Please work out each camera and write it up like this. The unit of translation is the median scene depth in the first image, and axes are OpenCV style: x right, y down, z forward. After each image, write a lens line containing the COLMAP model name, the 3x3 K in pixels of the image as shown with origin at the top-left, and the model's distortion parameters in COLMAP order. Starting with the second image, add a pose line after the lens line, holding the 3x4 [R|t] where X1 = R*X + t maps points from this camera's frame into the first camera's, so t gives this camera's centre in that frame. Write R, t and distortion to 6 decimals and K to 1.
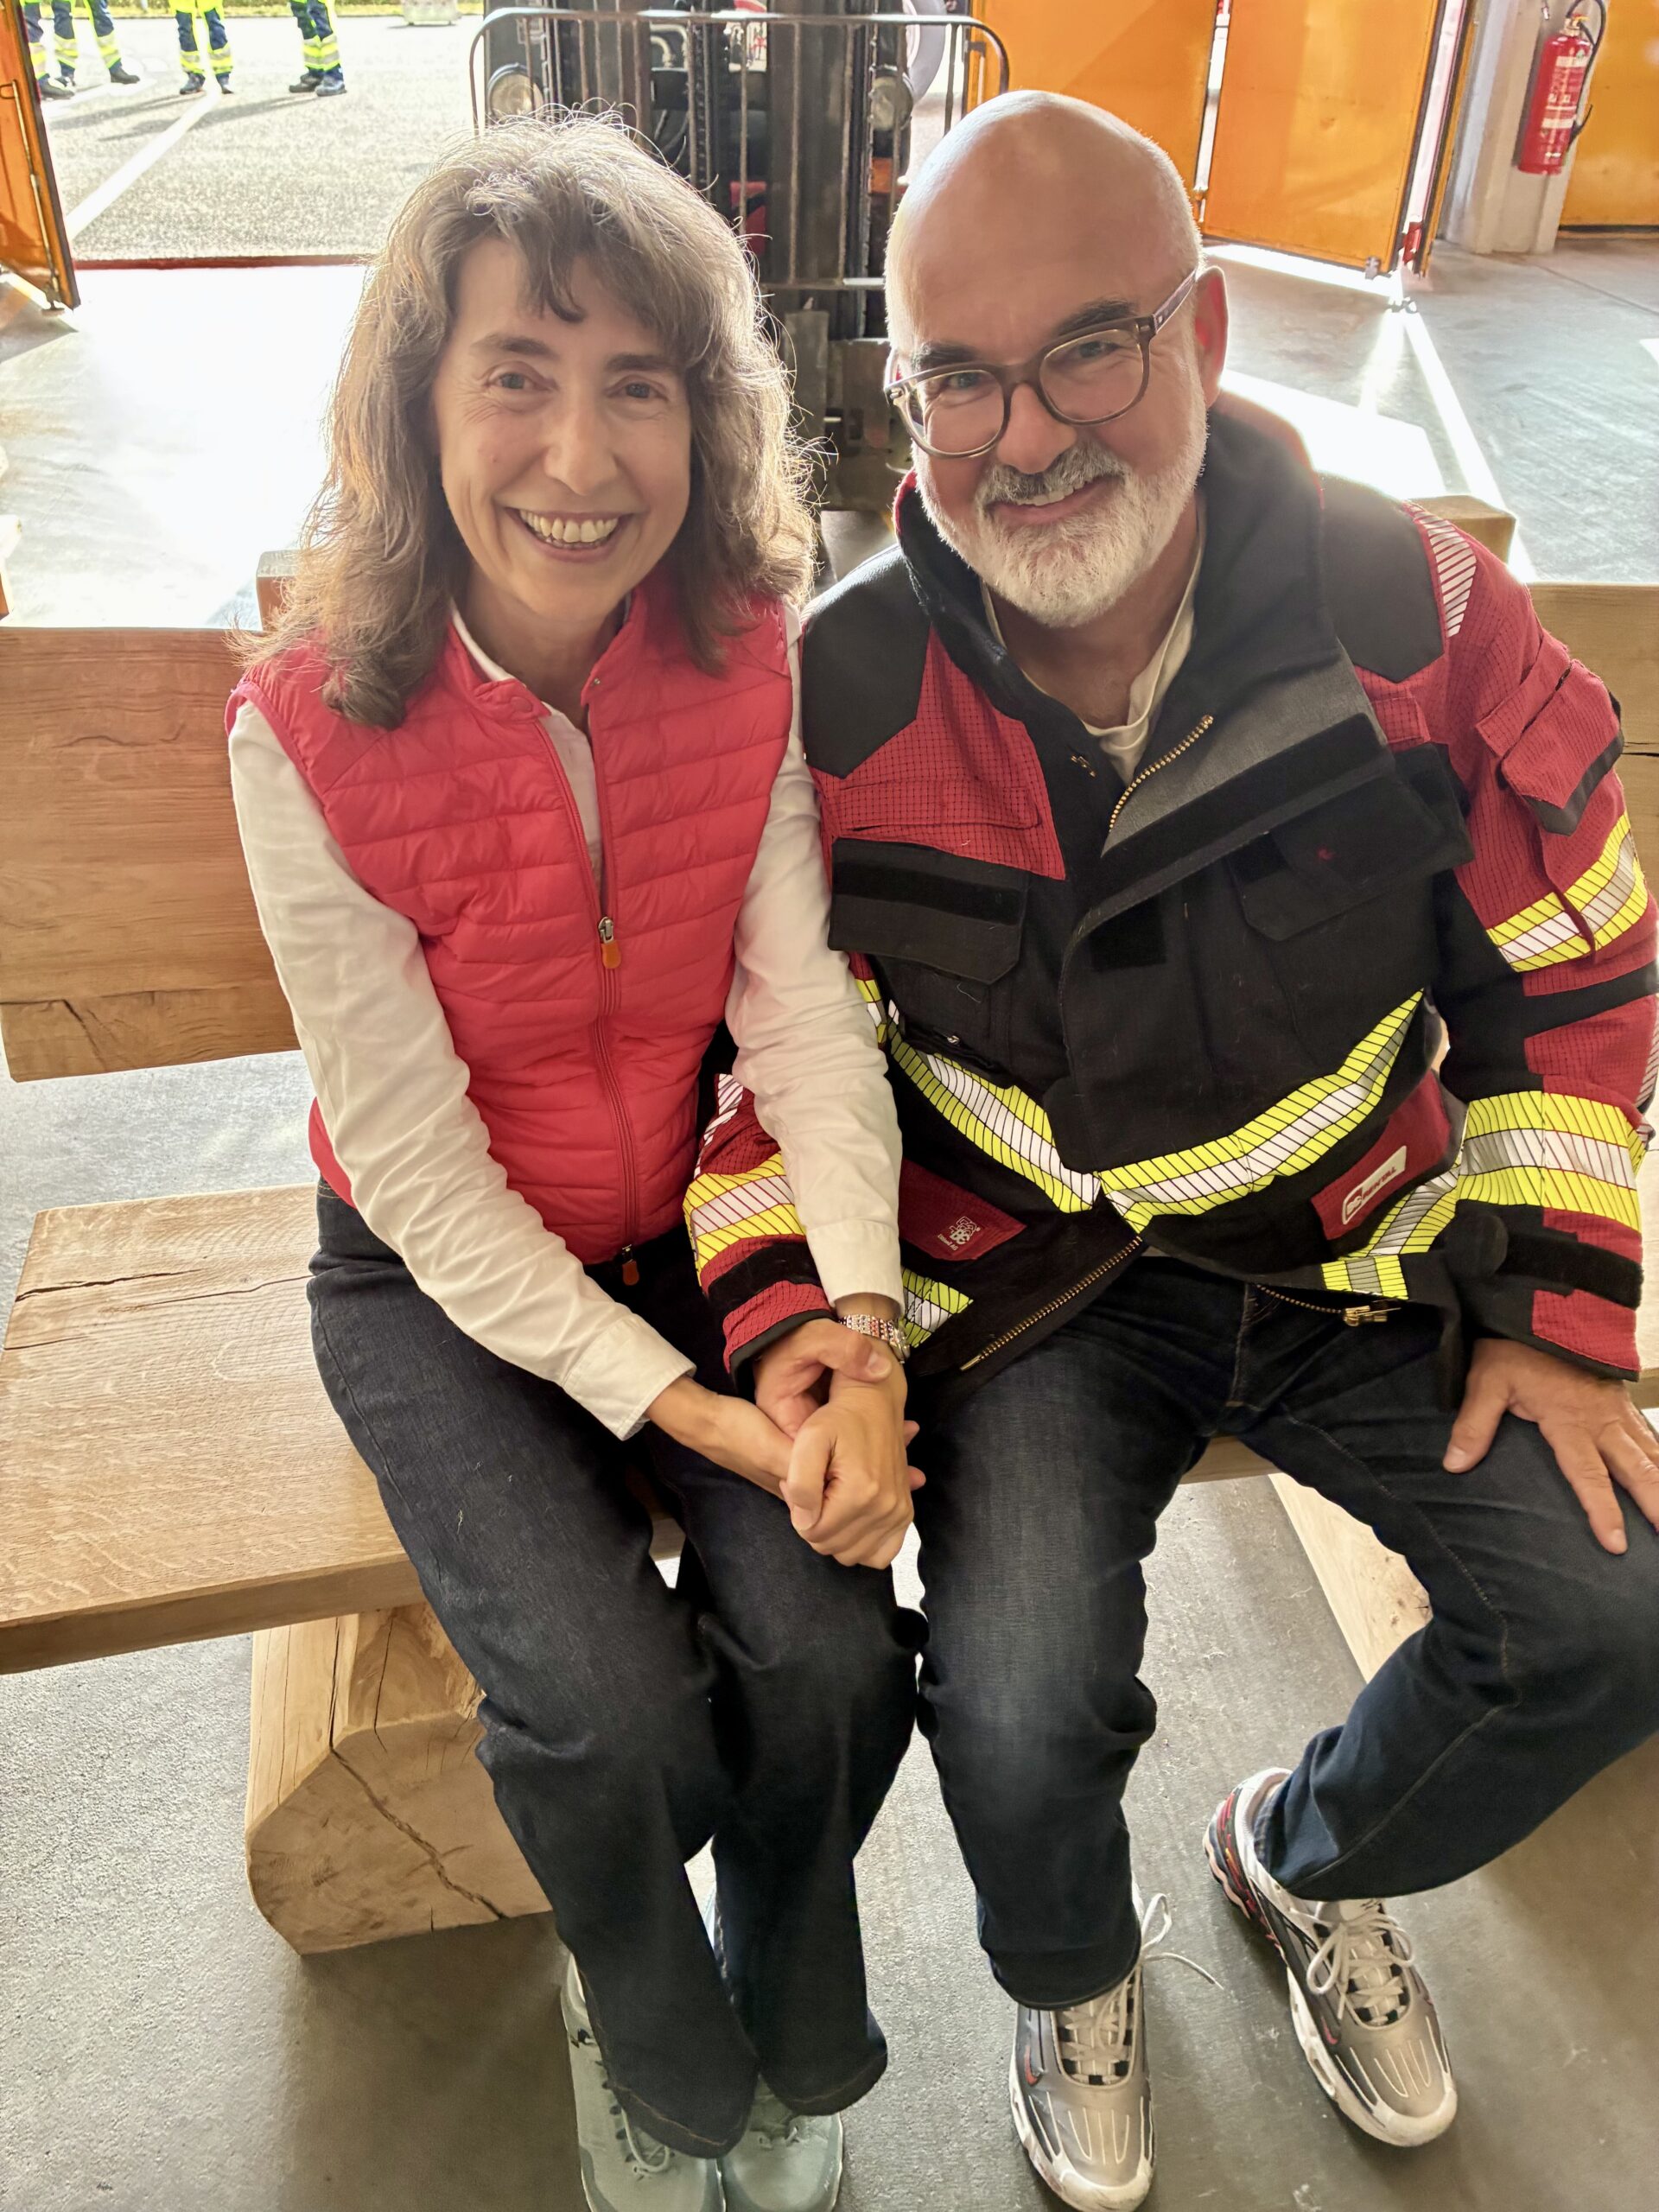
lens RADIAL K [[1662.5, 0, 817.8], [0, 1662.5, 1101.3], [0, 0, 1]] dist [0.017506, 0.007394]
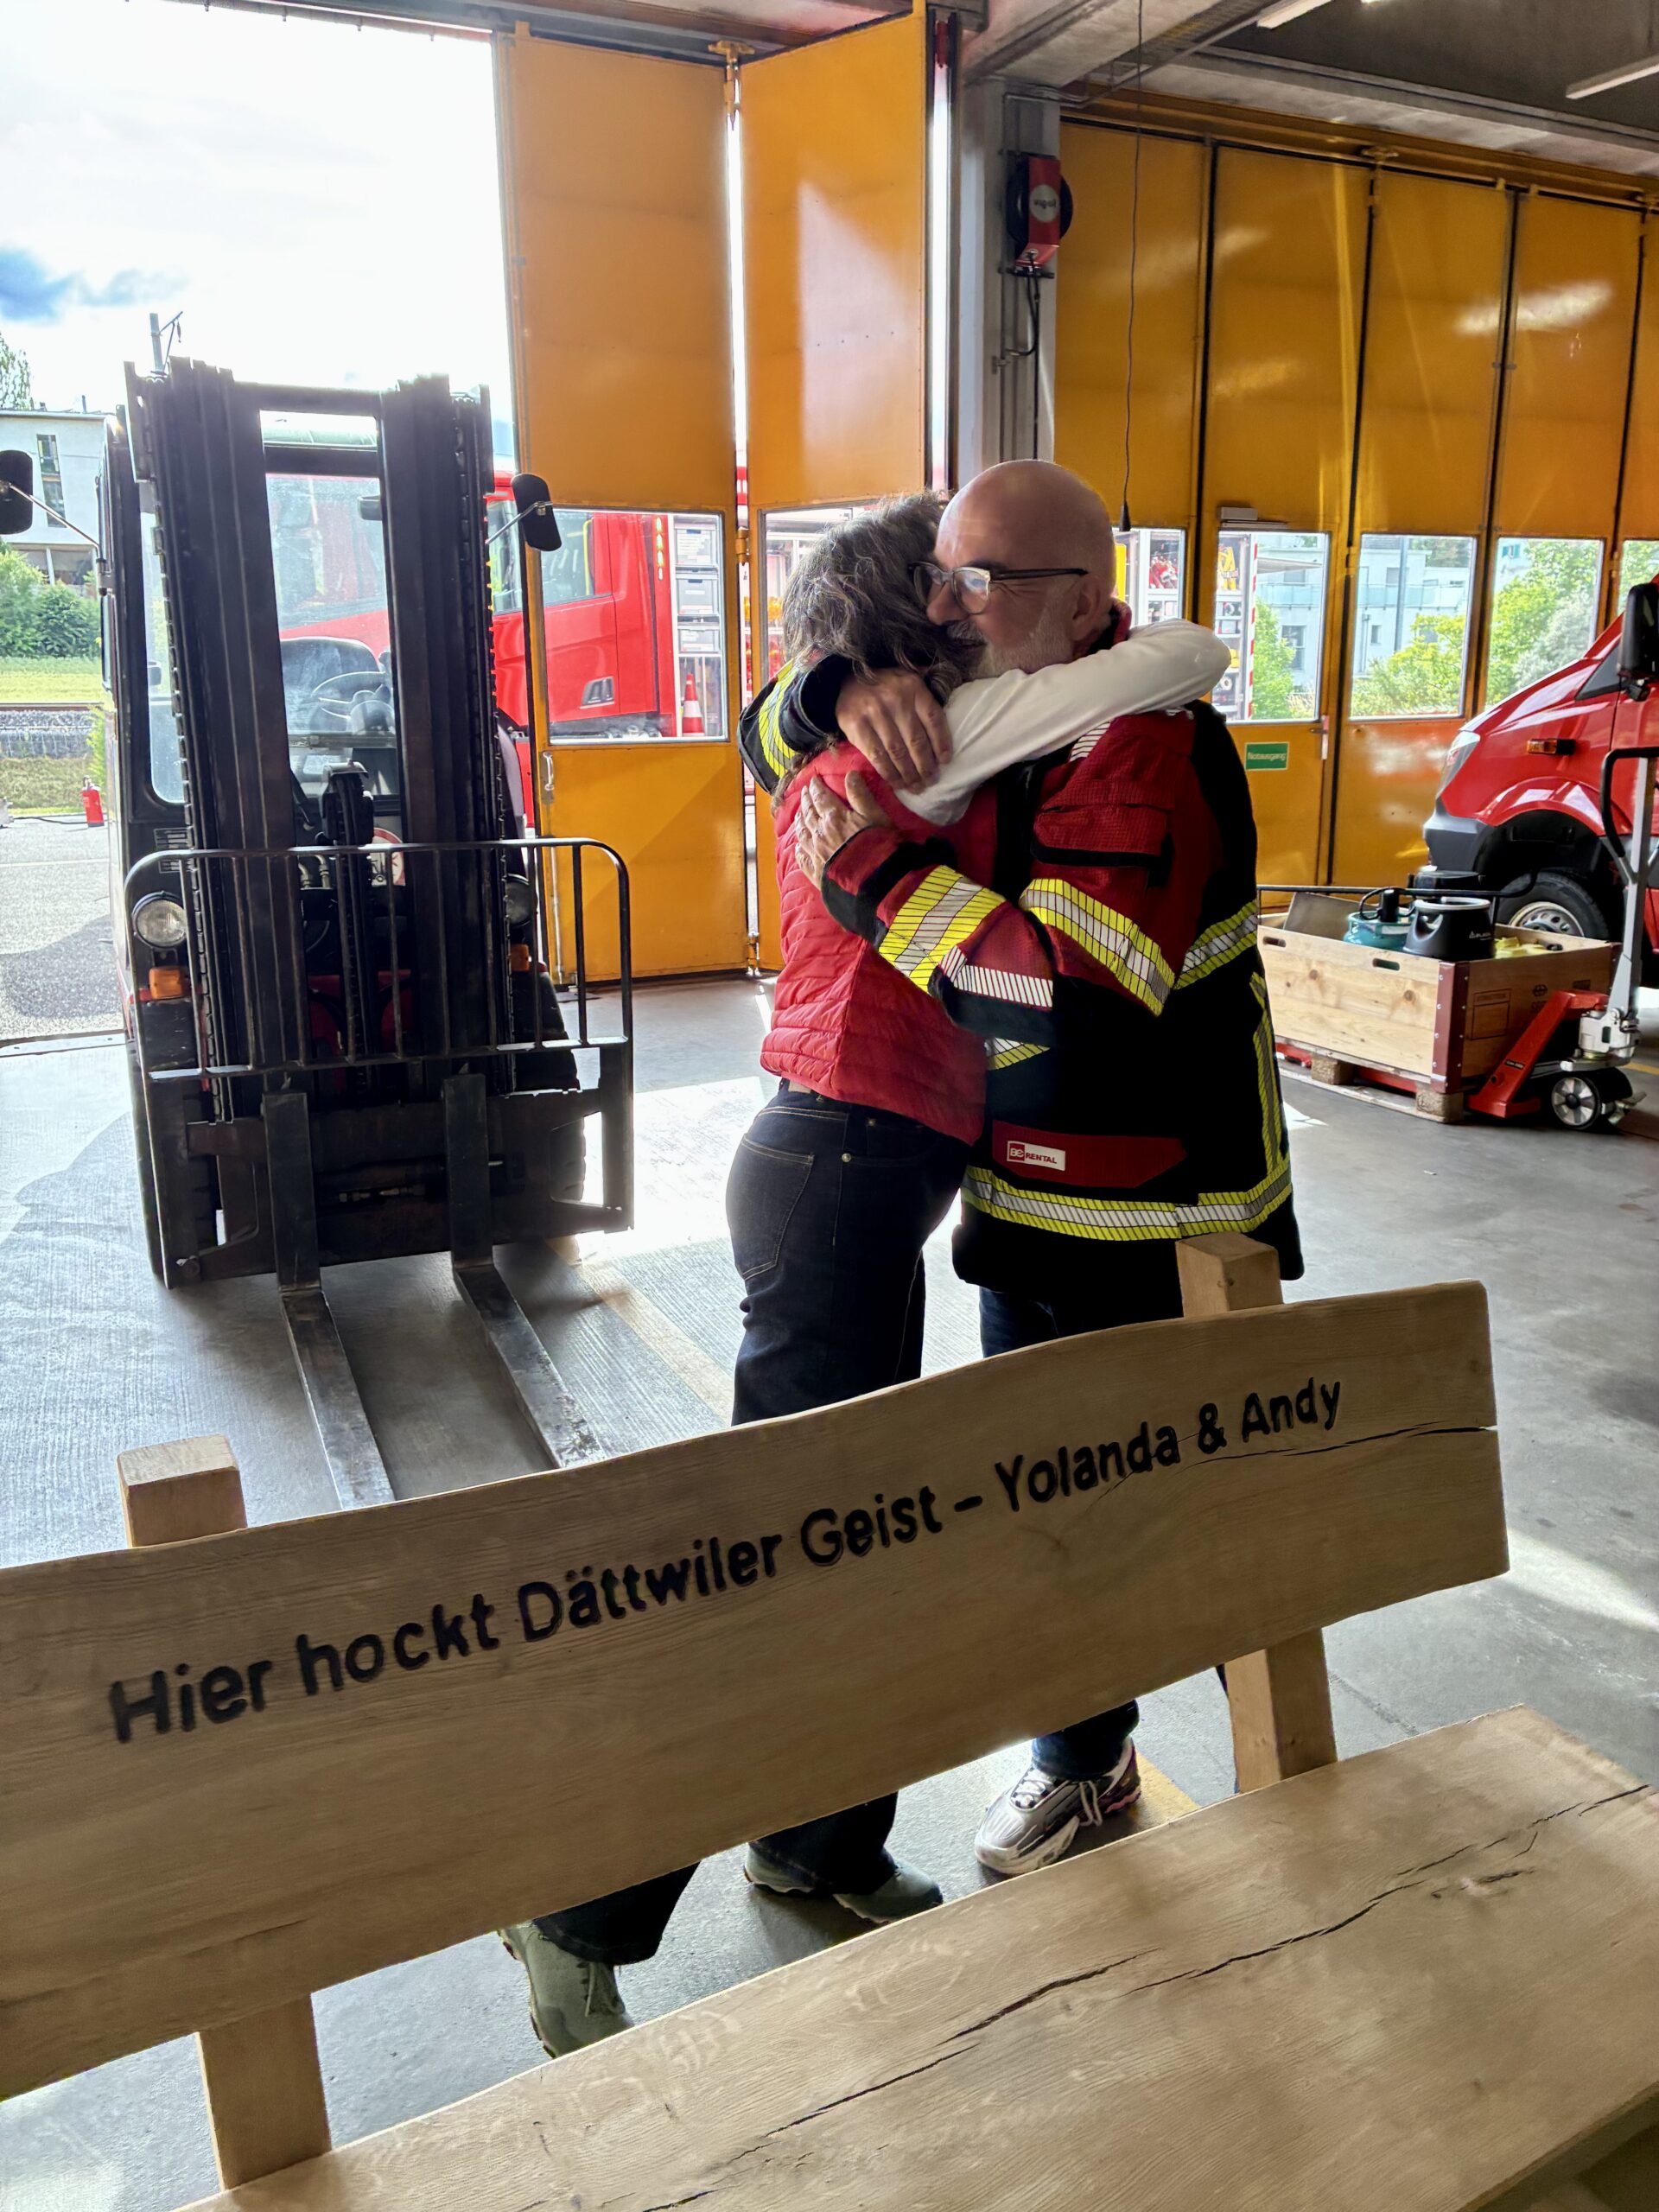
lens RADIAL K [[1655.3, 0, 829.5], [0, 1655.3, 1106.0], [0, 0, 1]] dist [0.034241, -0.024556]
pose [[0.959490, -0.092662, 0.266069, -0.069706], [0.185924, 0.917793, -0.350840, -0.040900], [-0.211687, 0.386096, 0.897841, 0.004325]]
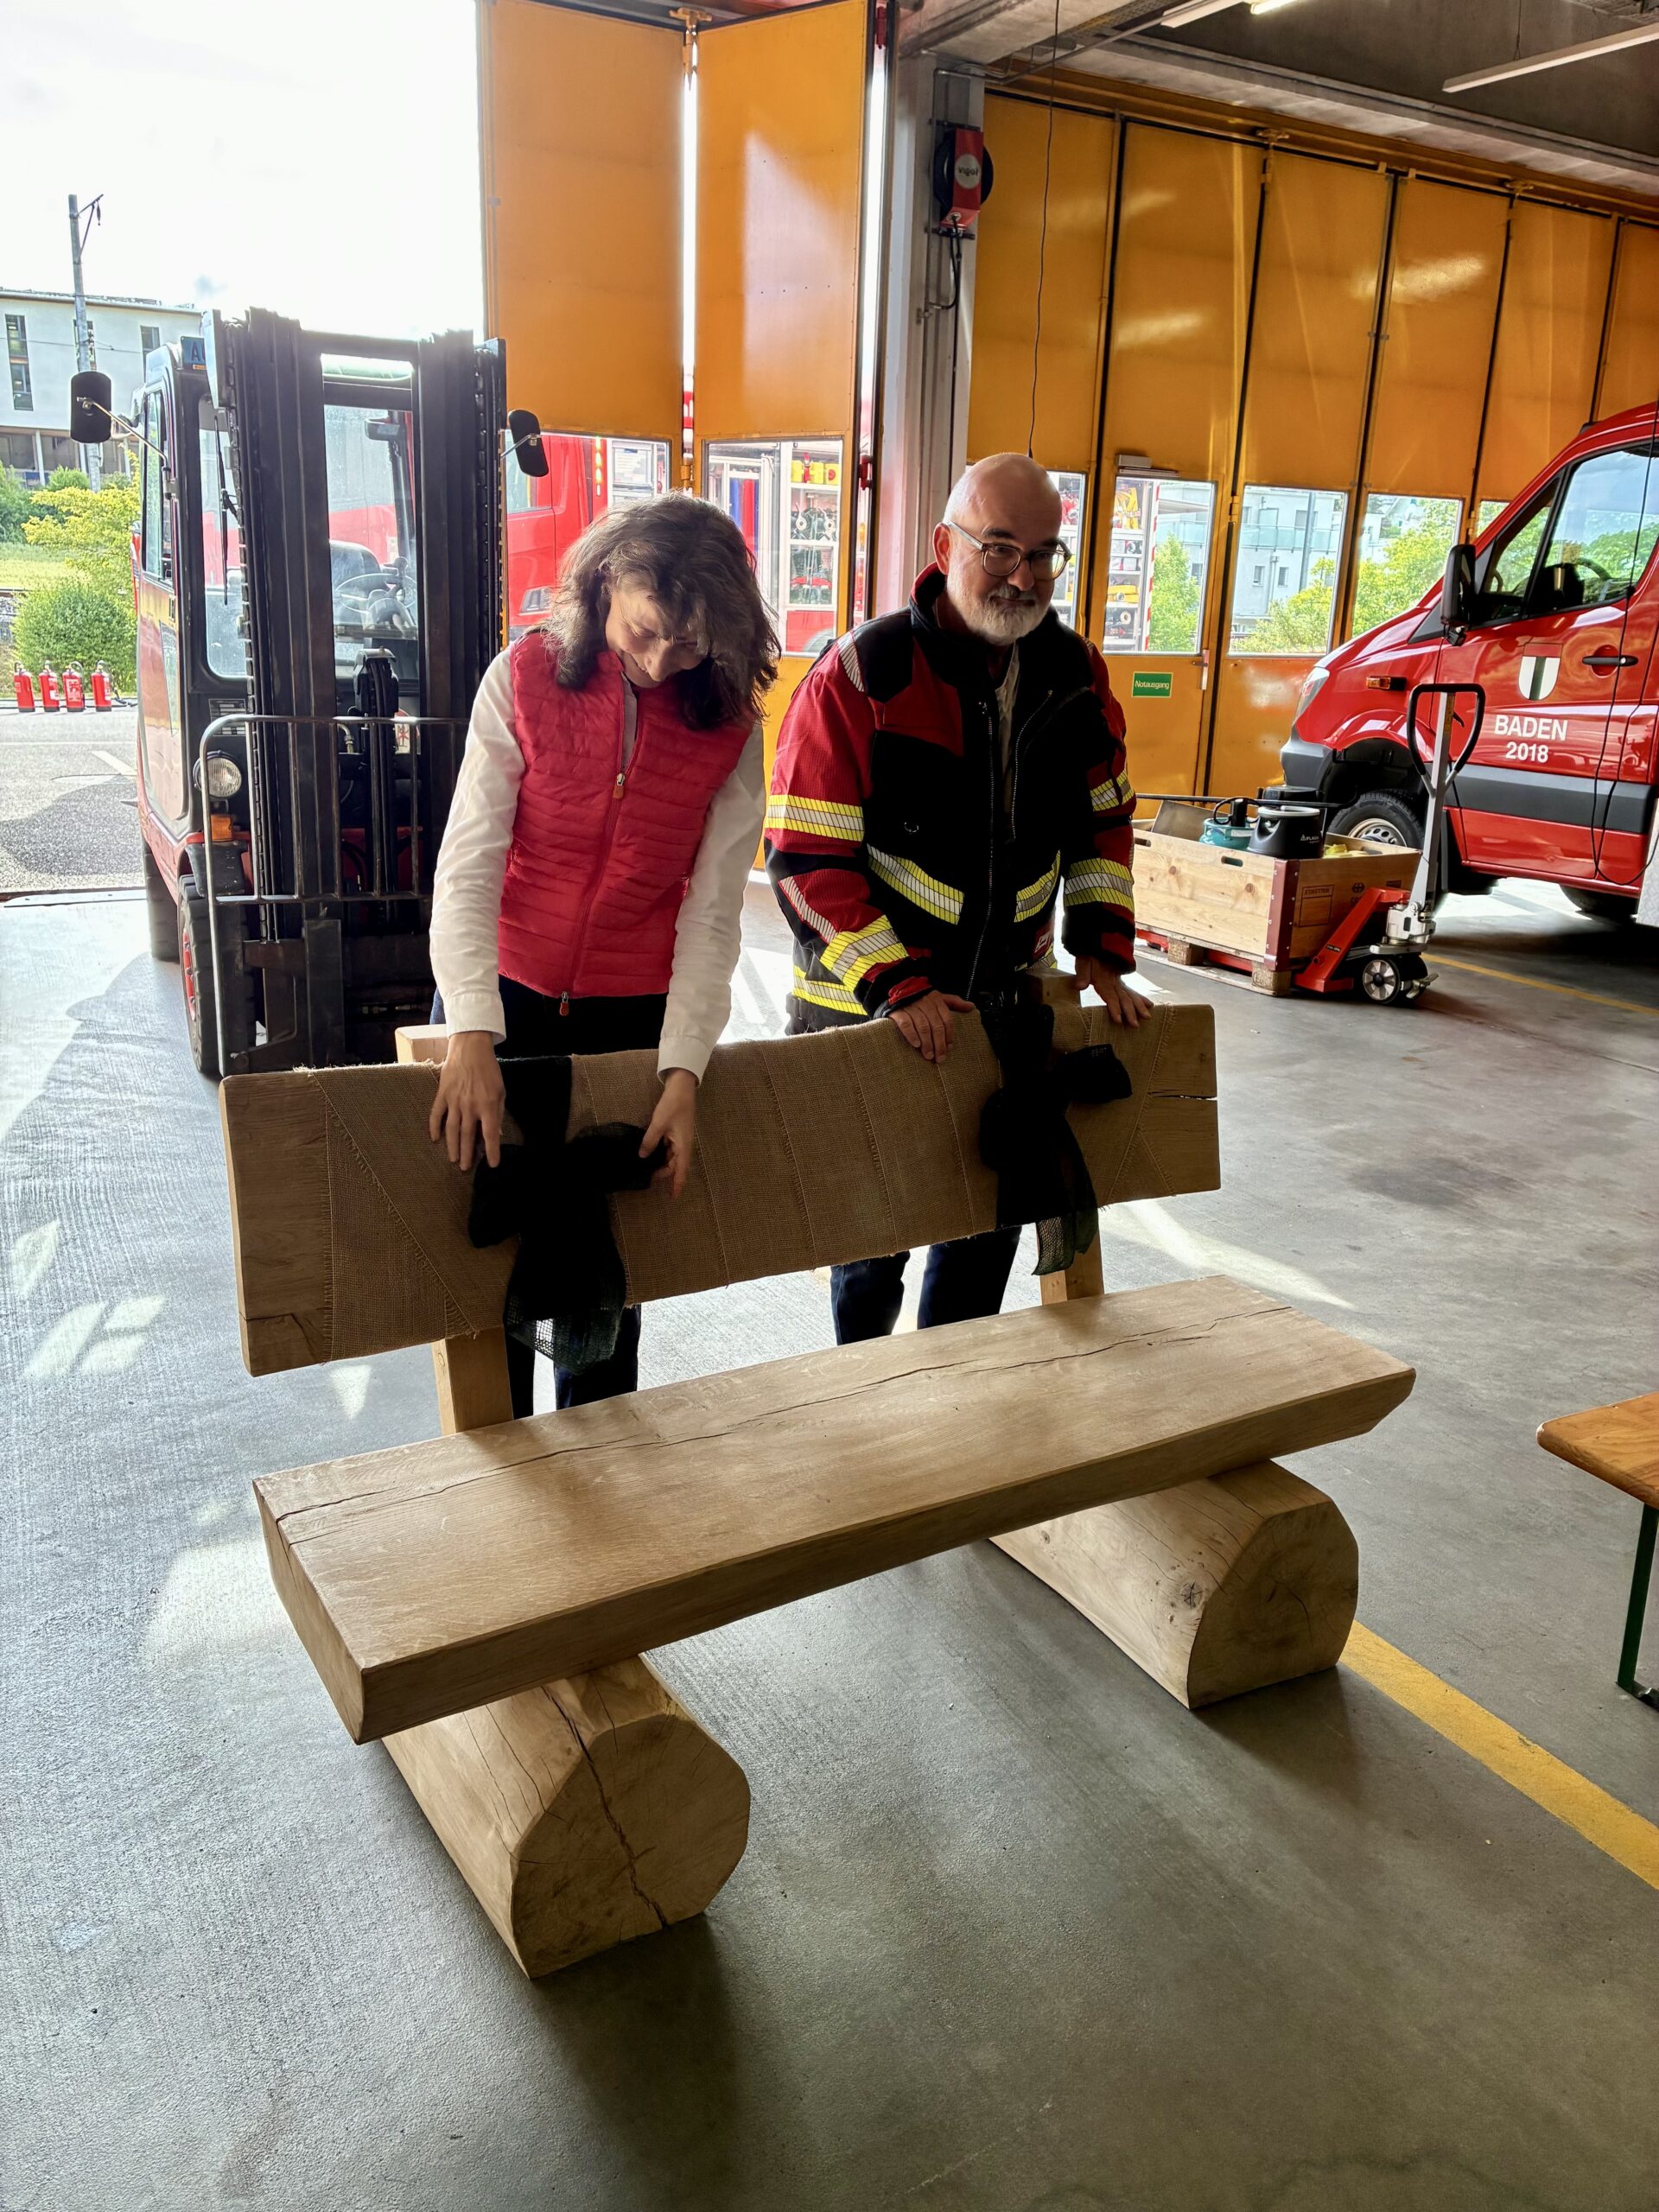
lens RADIAL K [[1649.8, 0, 806.6], [0, 1649.8, 1098.8], [0, 0, 1]] dist [0.027435, -0.008013]
pose [[0.948613, -0.076641, 0.307019, -0.172122], [0.174099, 0.936589, -0.304122, 0.109397], [-0.264242, 0.341945, 0.901804, -0.196699]]
